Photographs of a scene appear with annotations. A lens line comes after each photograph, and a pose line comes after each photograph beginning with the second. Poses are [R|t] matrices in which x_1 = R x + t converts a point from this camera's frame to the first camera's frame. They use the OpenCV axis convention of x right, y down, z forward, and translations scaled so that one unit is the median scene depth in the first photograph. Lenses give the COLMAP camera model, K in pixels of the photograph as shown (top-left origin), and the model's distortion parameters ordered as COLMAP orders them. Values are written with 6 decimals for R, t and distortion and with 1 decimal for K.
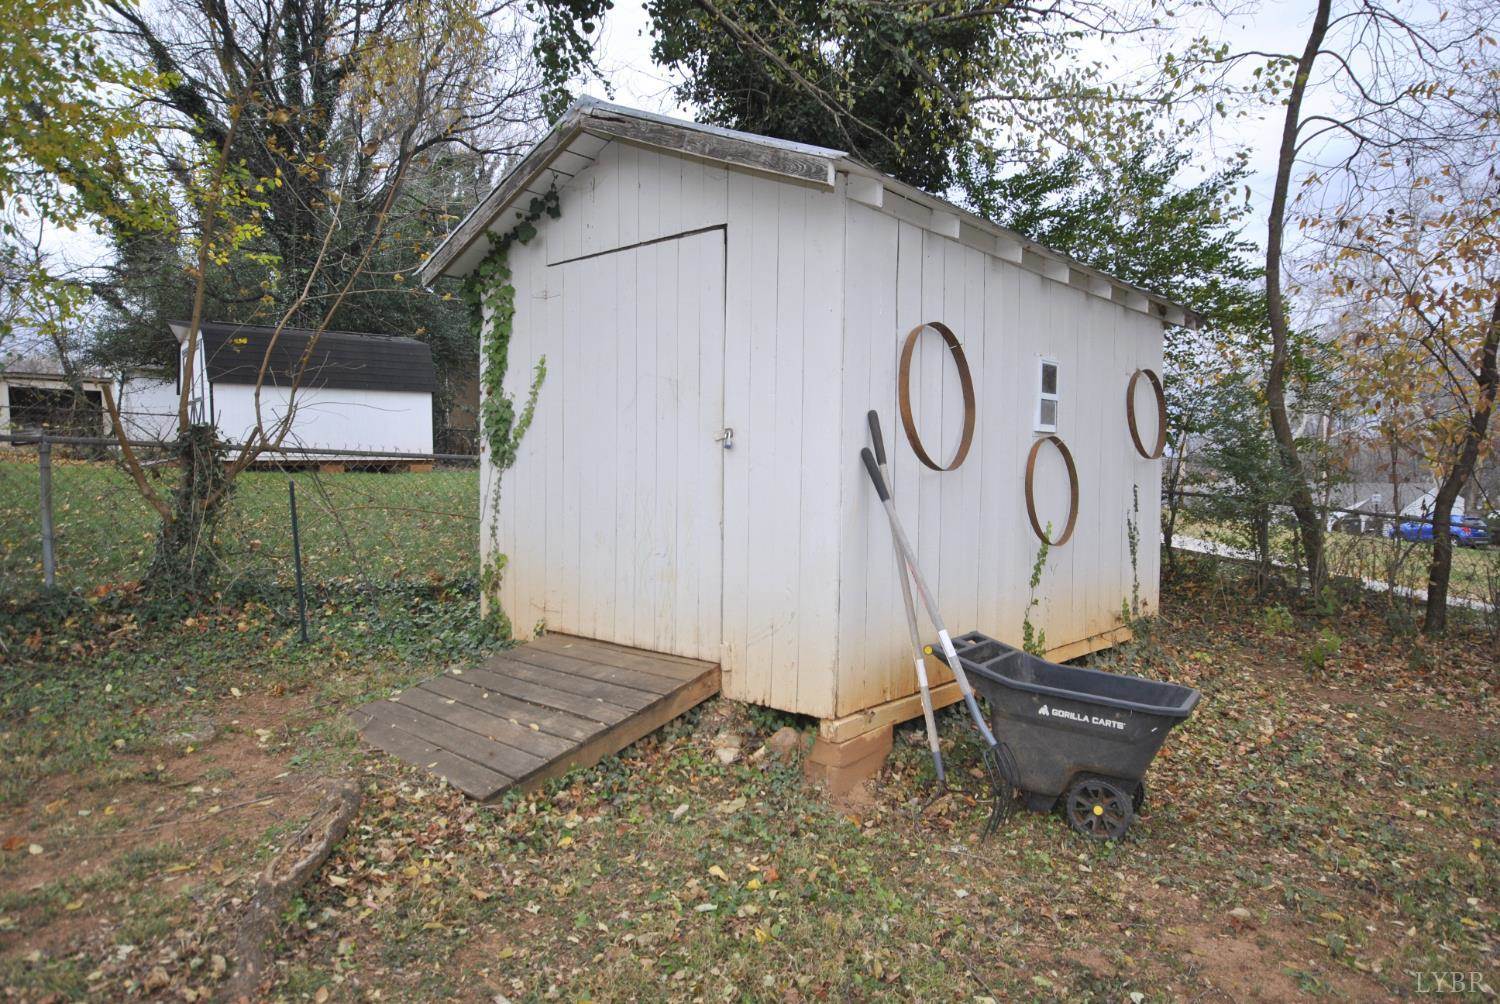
lens RADIAL K [[946.9, 0, 743.6], [0, 946.9, 503.8], [0, 0, 1]] dist [0.013023, 0.003484]
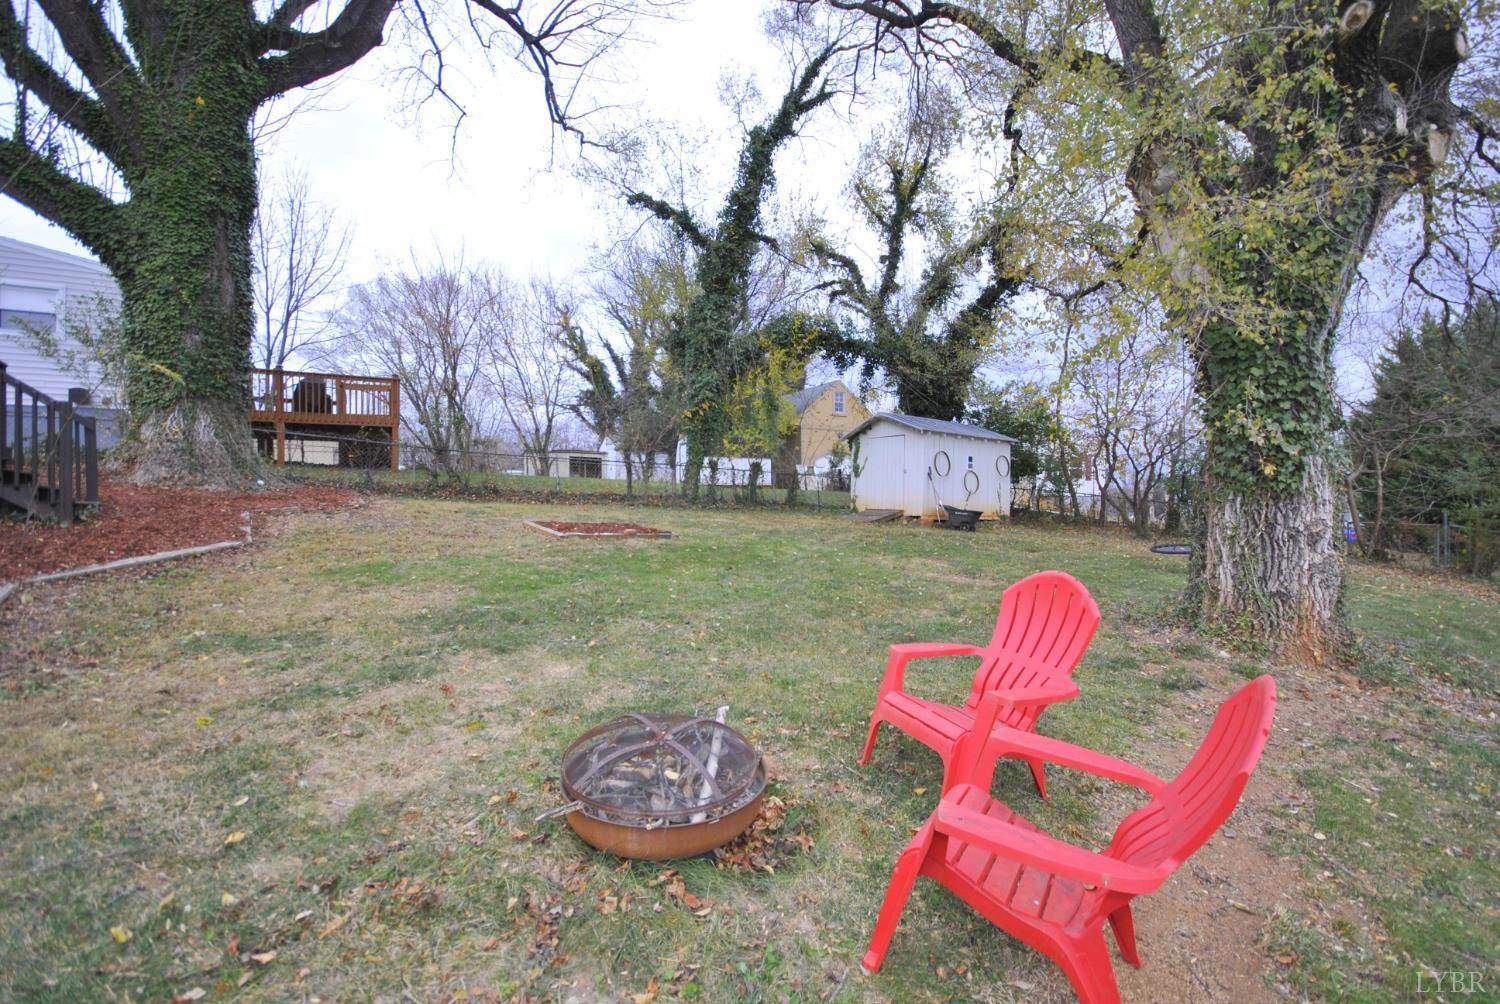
lens RADIAL K [[667.4, 0, 747.5], [0, 667.4, 497.0], [0, 0, 1]] dist [-0.003609, -0.002713]
pose [[0.977831, 0.004543, -0.209348, -0.076640], [-0.014556, 0.998821, -0.046312, 0.219328], [0.208891, 0.048332, 0.976744, -2.380820]]
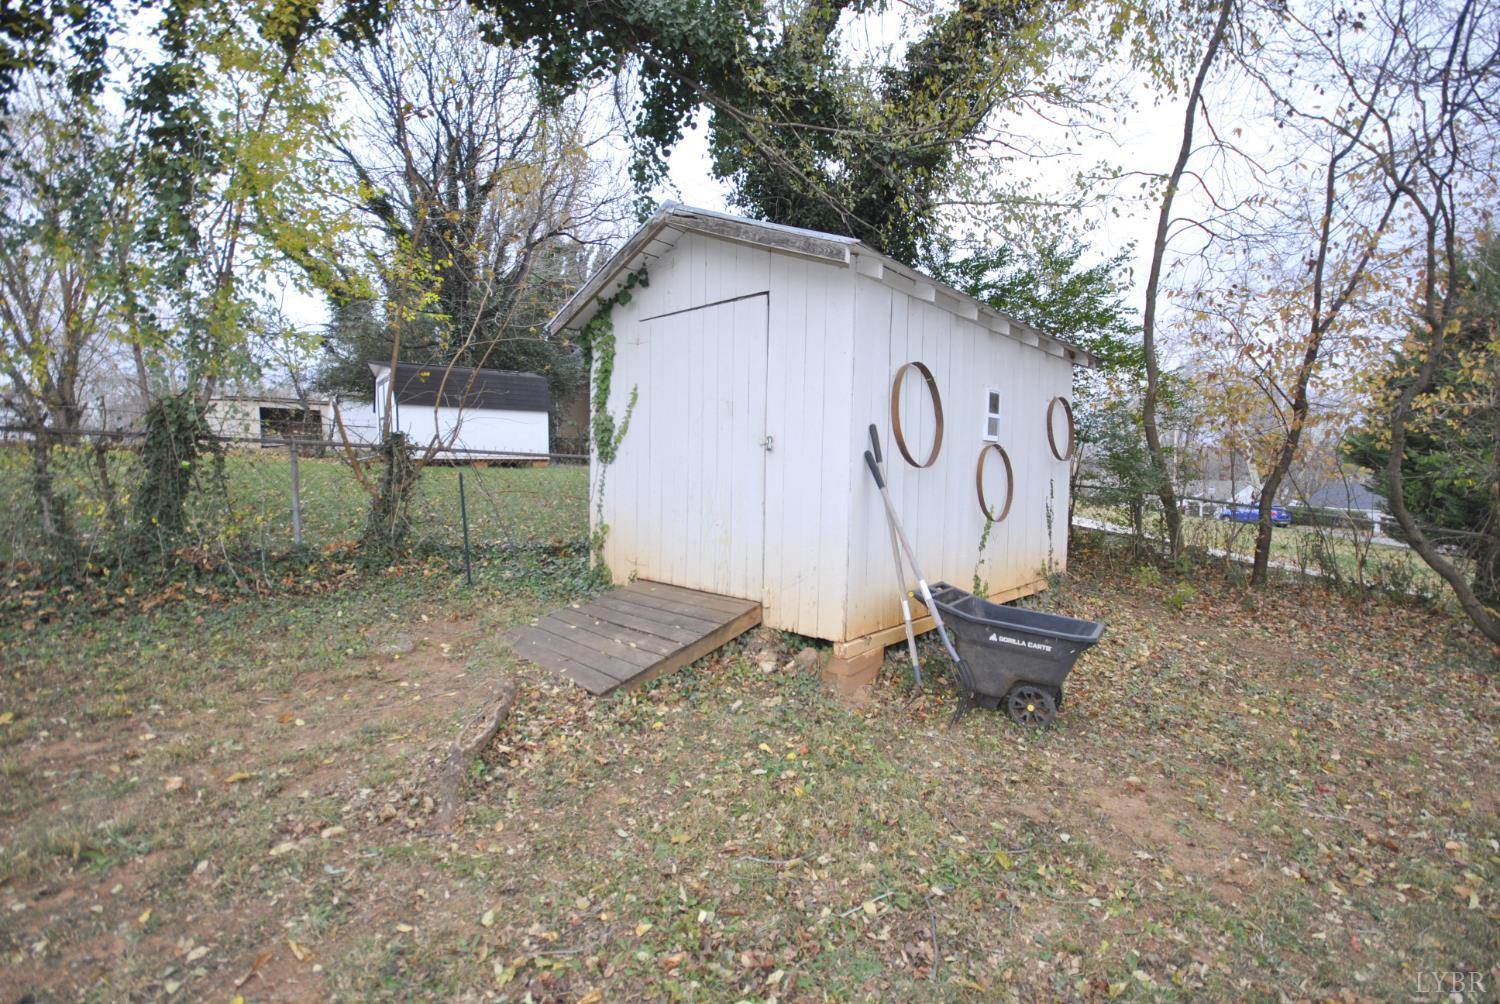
lens RADIAL K [[667.4, 0, 751.2], [0, 667.4, 503.8], [0, 0, 1]] dist [-0.003609, -0.002713]
pose [[0.999788, 0.007962, -0.018978, -0.017508], [-0.007612, 0.999801, 0.018417, 0.002043], [0.019121, -0.018268, 0.999650, 0.002380]]
